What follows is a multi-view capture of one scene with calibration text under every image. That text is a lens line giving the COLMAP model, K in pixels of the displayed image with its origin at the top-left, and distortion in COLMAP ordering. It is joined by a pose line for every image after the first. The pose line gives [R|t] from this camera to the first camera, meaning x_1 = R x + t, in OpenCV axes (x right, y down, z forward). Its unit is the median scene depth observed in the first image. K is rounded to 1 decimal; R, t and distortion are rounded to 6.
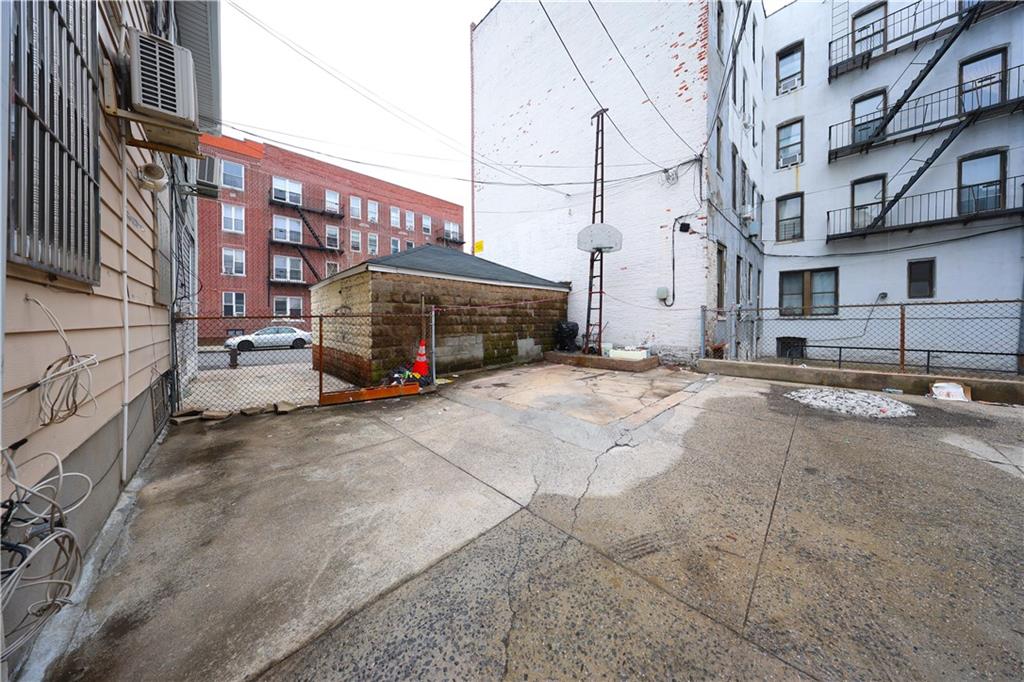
lens RADIAL K [[293.5, 0, 535.1], [0, 293.5, 322.1], [0, 0, 1]] dist [-0.001023, 0.000058]
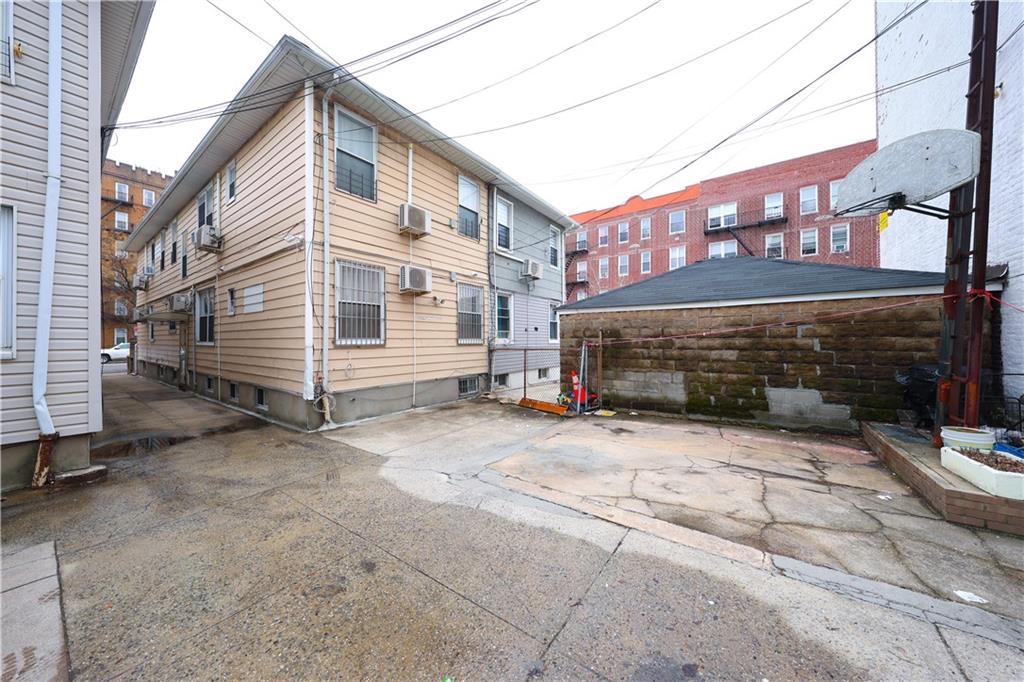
lens RADIAL K [[321.8, 0, 513.6], [0, 321.8, 340.2], [0, 0, 1]] dist [0.001172, -0.000041]
pose [[0.195195, 0.001622, -0.980763, 0.655185], [-0.008560, 0.999963, -0.000050, -0.046916], [0.980727, 0.008405, 0.195202, 0.416941]]
